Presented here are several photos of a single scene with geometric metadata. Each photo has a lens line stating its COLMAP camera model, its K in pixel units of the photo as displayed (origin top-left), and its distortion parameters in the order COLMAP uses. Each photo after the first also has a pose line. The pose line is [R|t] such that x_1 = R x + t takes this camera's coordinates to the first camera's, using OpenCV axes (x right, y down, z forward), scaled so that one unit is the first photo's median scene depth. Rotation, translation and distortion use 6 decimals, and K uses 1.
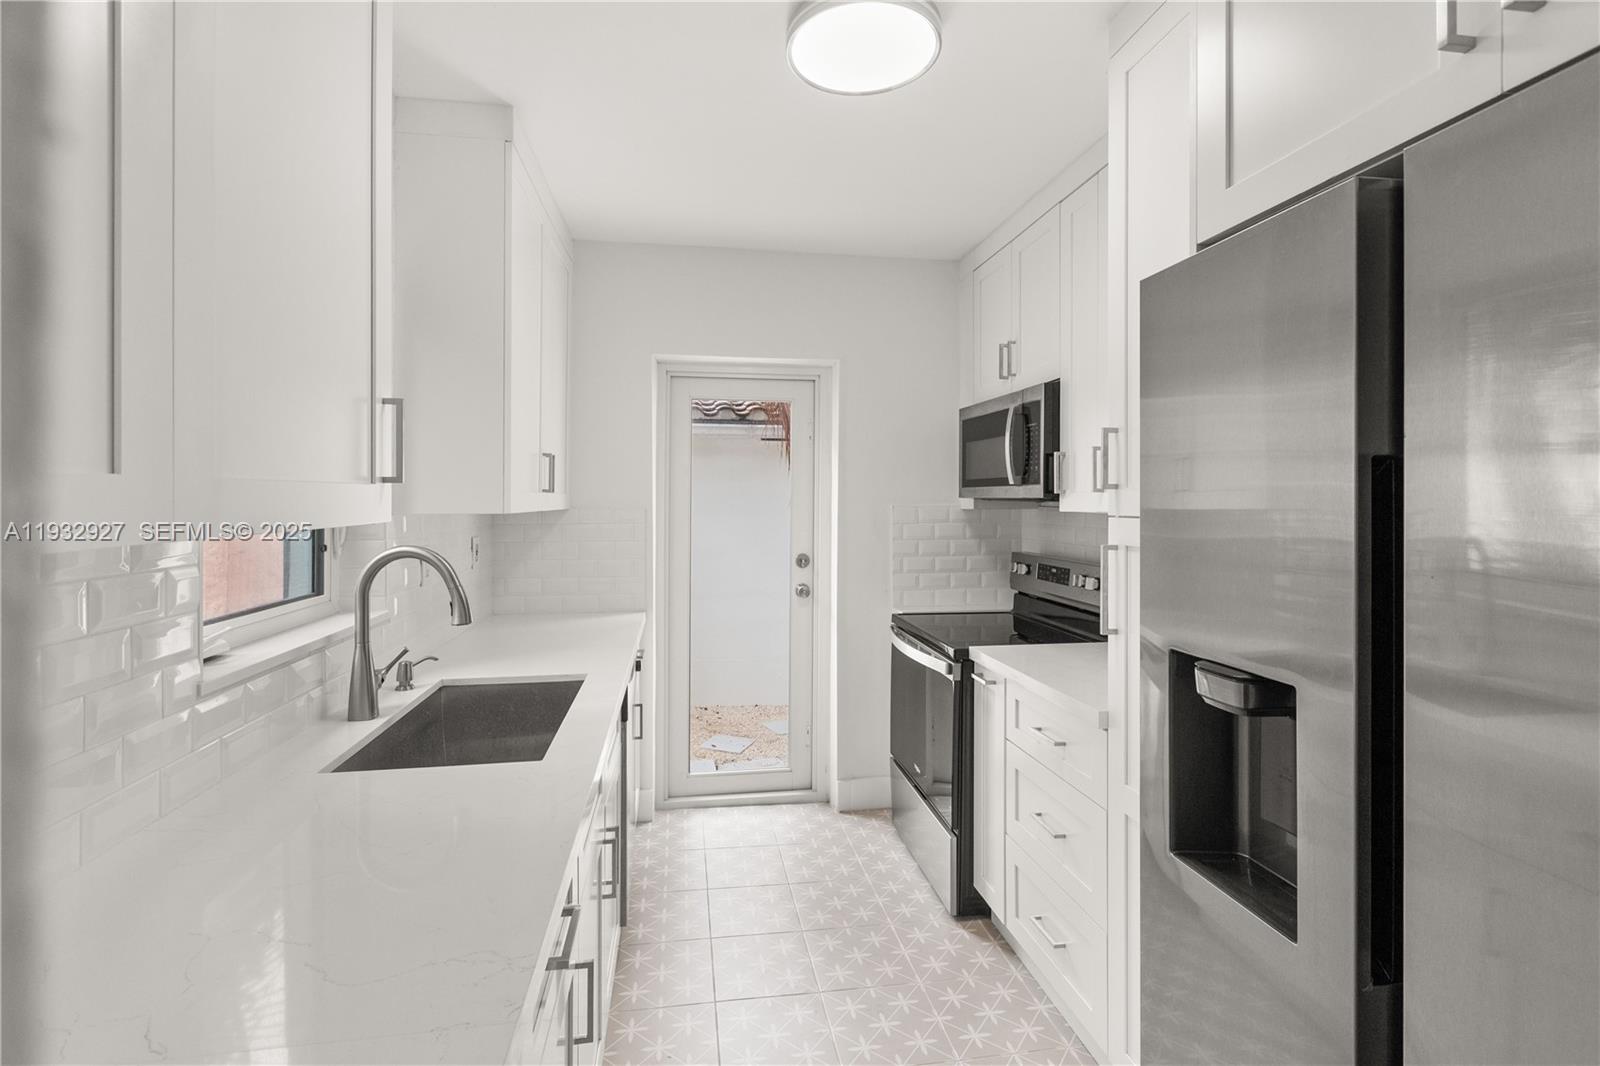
lens RADIAL K [[736.0, 0, 812.5], [0, 736.0, 529.0], [0, 0, 1]] dist [-0.001081, -0.000338]
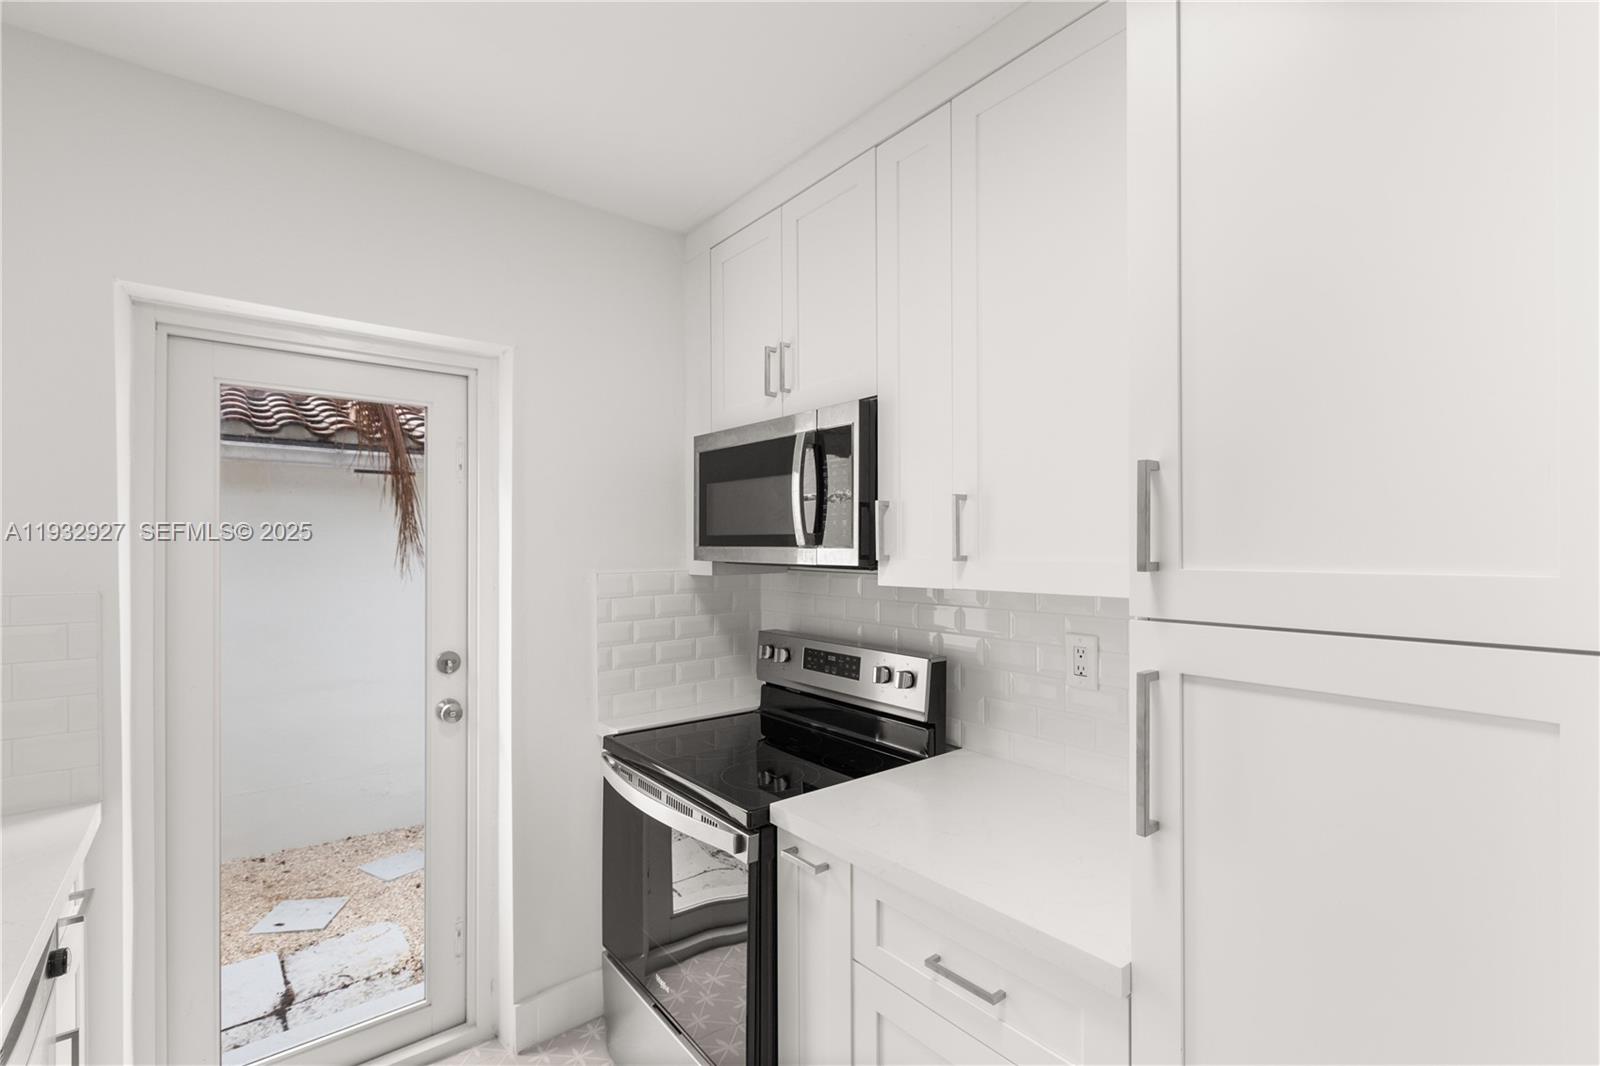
lens RADIAL K [[710.8, 0, 799.3], [0, 710.8, 556.8], [0, 0, 1]] dist [0.000113, 0.000428]
pose [[0.877202, -0.009333, 0.480032, -0.042958], [0.020127, 0.999647, -0.017345, -0.031740], [-0.479700, 0.024876, 0.877080, 0.344070]]
